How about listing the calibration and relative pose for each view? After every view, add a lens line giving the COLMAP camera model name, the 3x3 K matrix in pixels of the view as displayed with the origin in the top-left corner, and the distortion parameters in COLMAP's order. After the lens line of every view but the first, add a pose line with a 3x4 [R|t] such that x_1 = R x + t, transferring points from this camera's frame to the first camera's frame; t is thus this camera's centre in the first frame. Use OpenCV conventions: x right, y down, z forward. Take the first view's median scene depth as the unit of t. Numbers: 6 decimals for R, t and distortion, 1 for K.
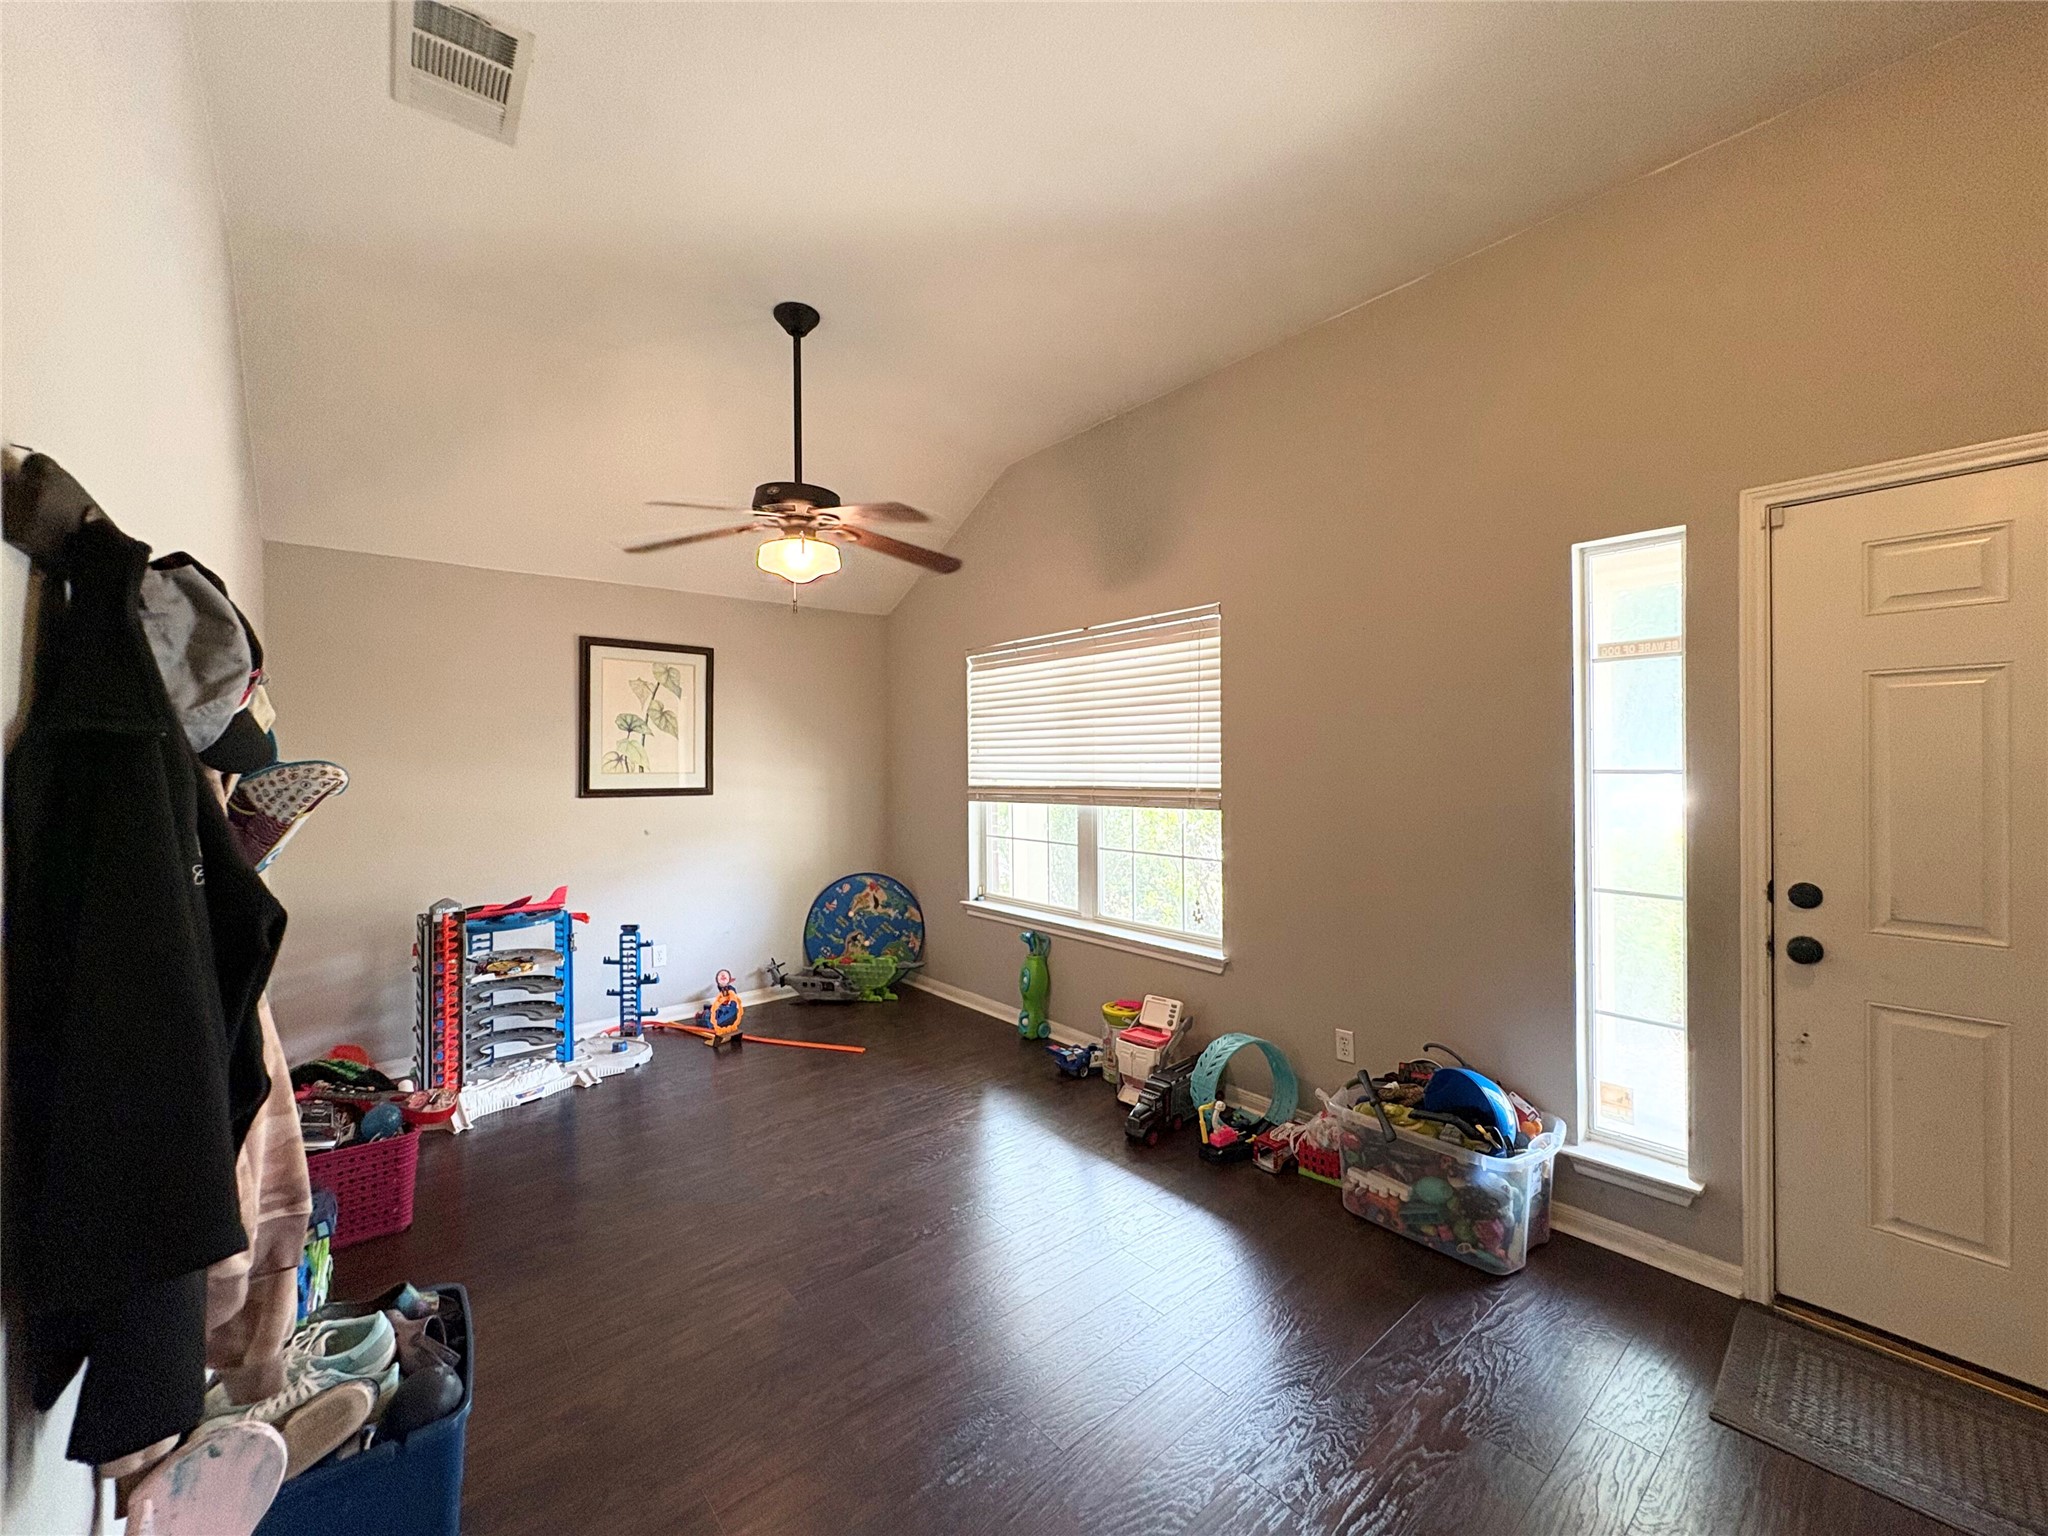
lens RADIAL K [[824.3, 0, 1024.0], [0, 824.3, 768.0], [0, 0, 1]] dist [0.002720, 0.000839]
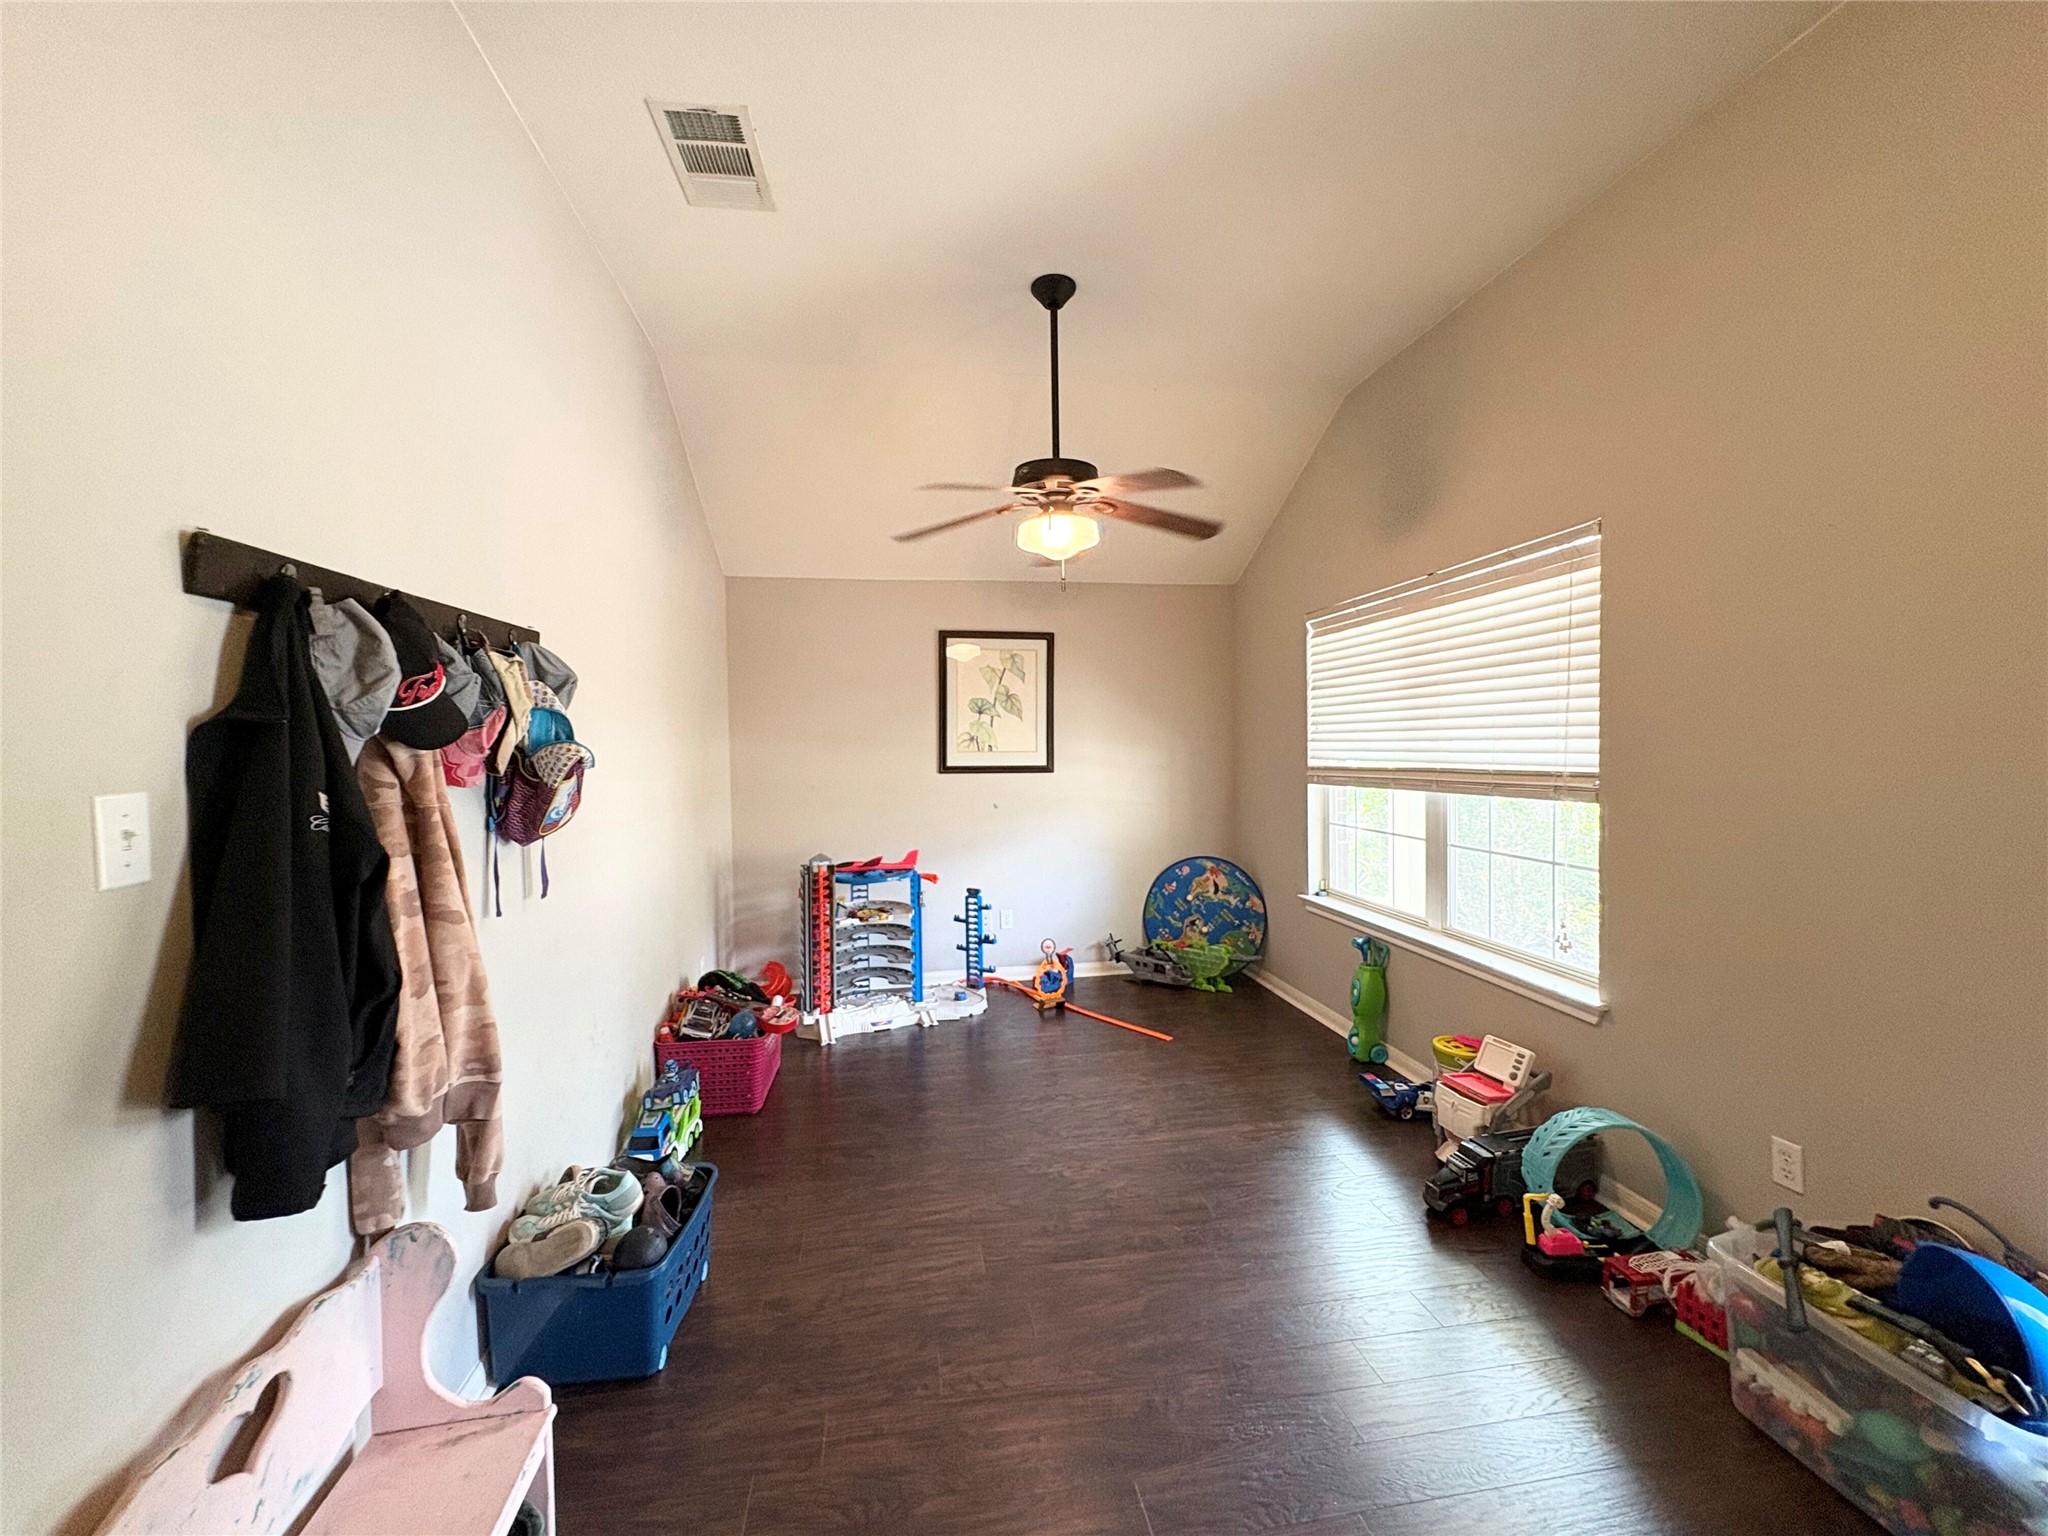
lens RADIAL K [[824.3, 0, 1024.0], [0, 824.3, 768.0], [0, 0, 1]] dist [0.002720, 0.000839]
pose [[0.855775, 0.011801, -0.517213, 0.177918], [0.001008, 0.999700, 0.024478, 0.001293], [0.517347, -0.021469, 0.855507, 0.105755]]
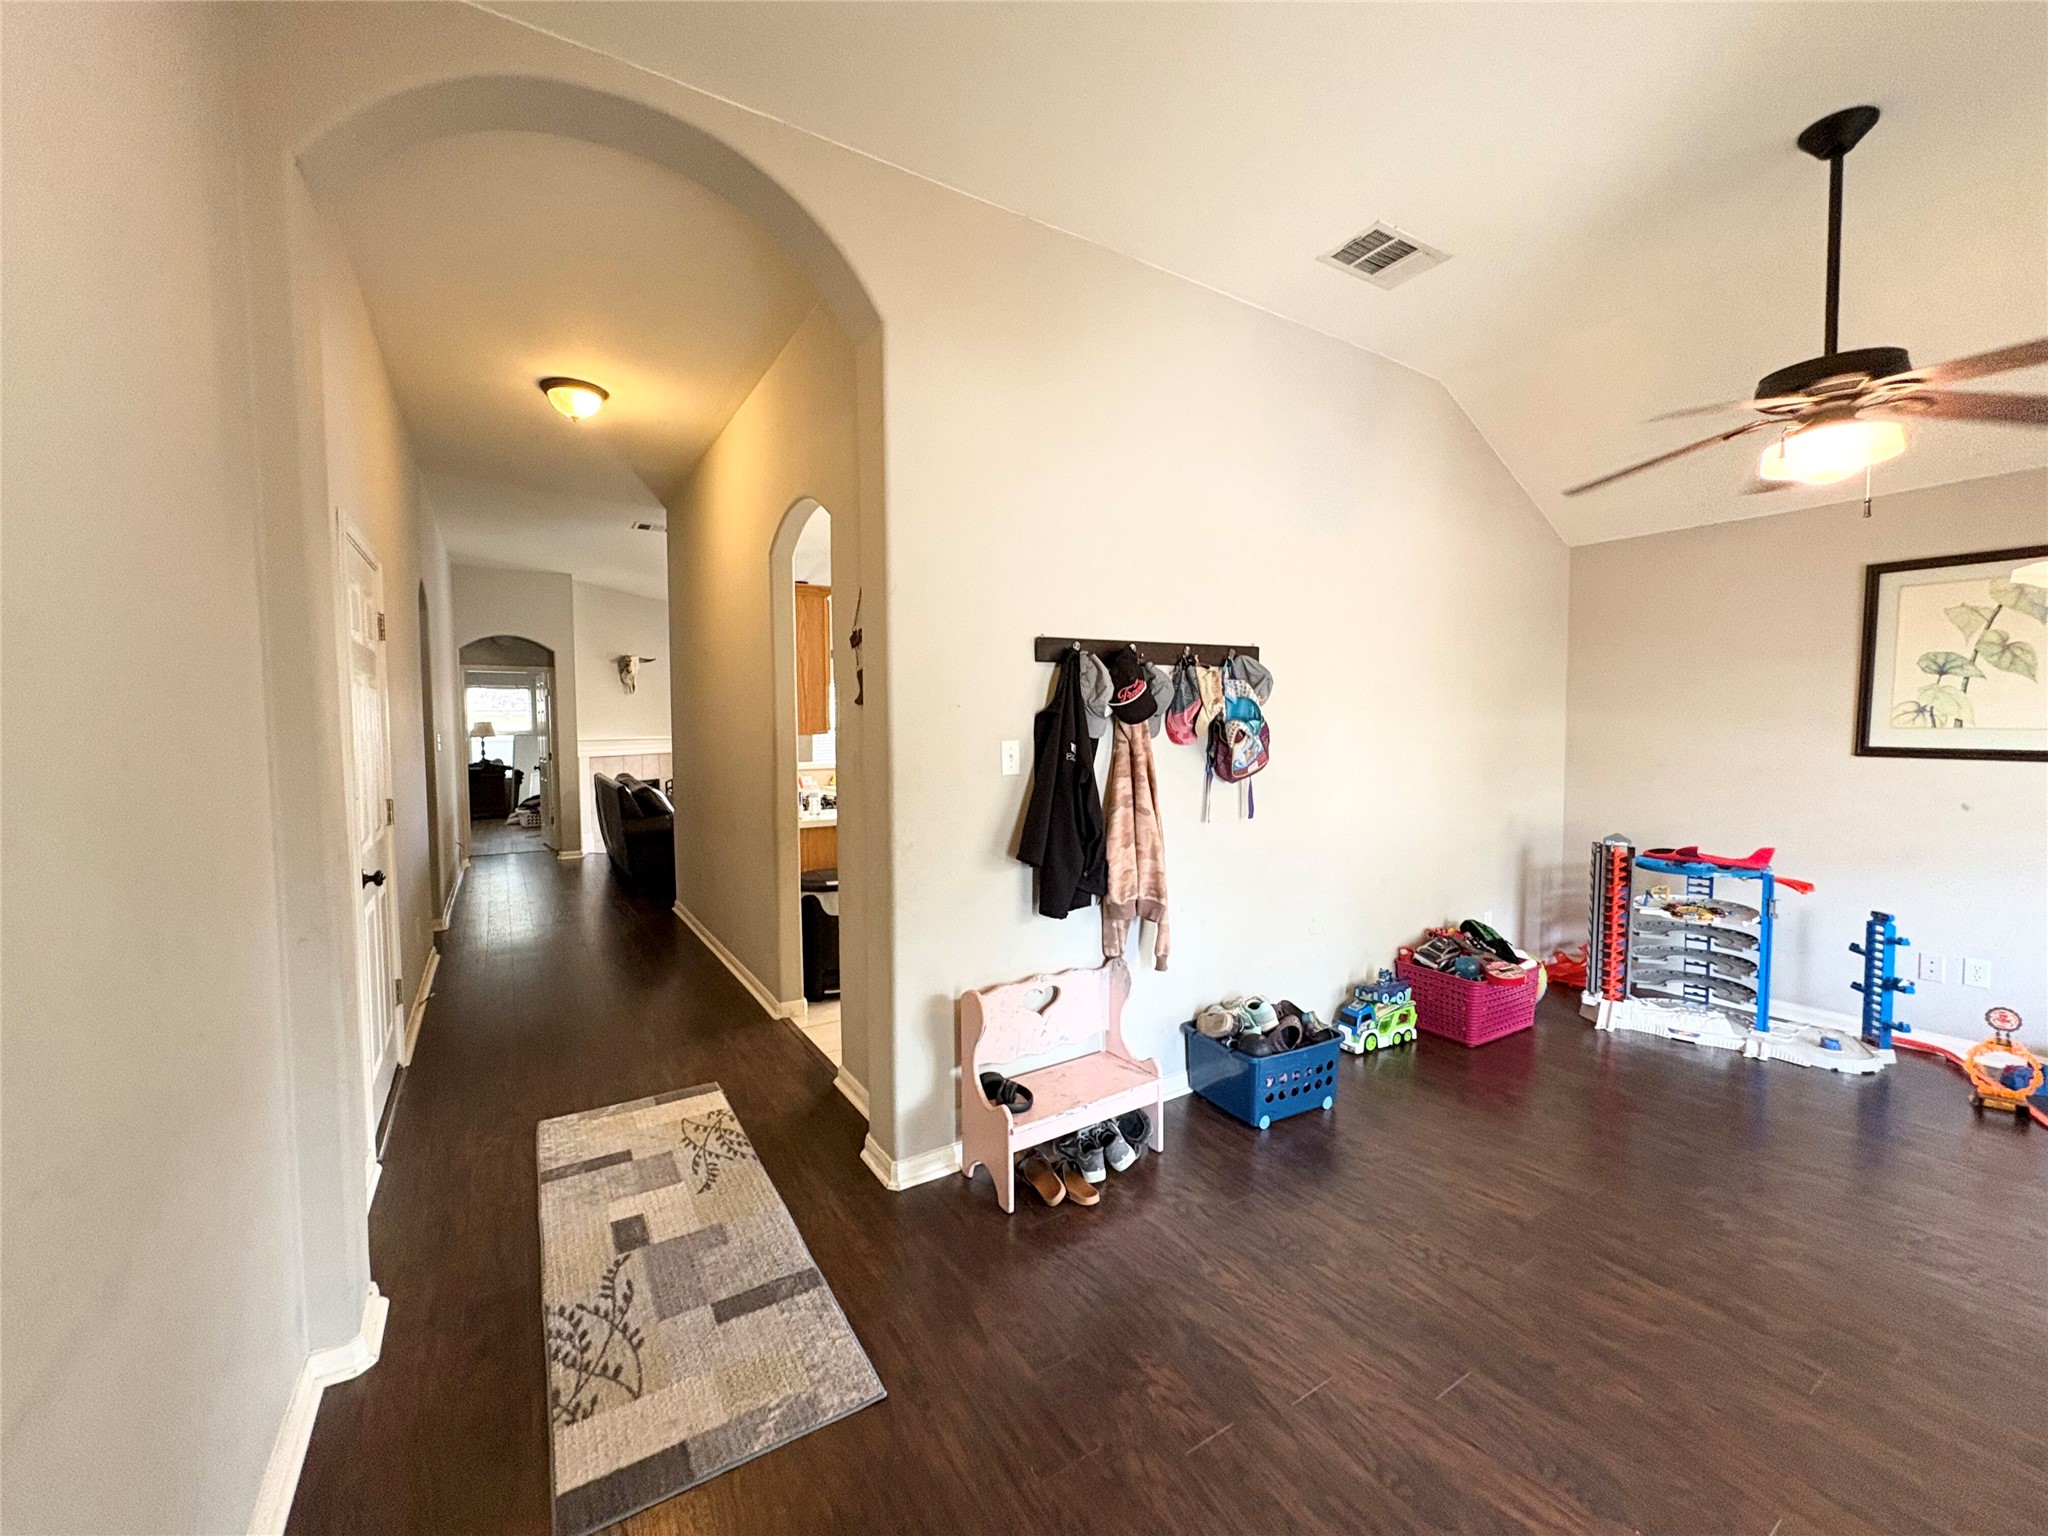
lens RADIAL K [[825.6, 0, 1024.0], [0, 825.6, 768.0], [0, 0, 1]] dist [0.013703, 0.000031]
pose [[-0.133072, 0.062019, -0.989164, 0.531181], [-0.001246, 0.998029, 0.062743, -0.005898], [0.991106, 0.009582, -0.132732, 0.306349]]
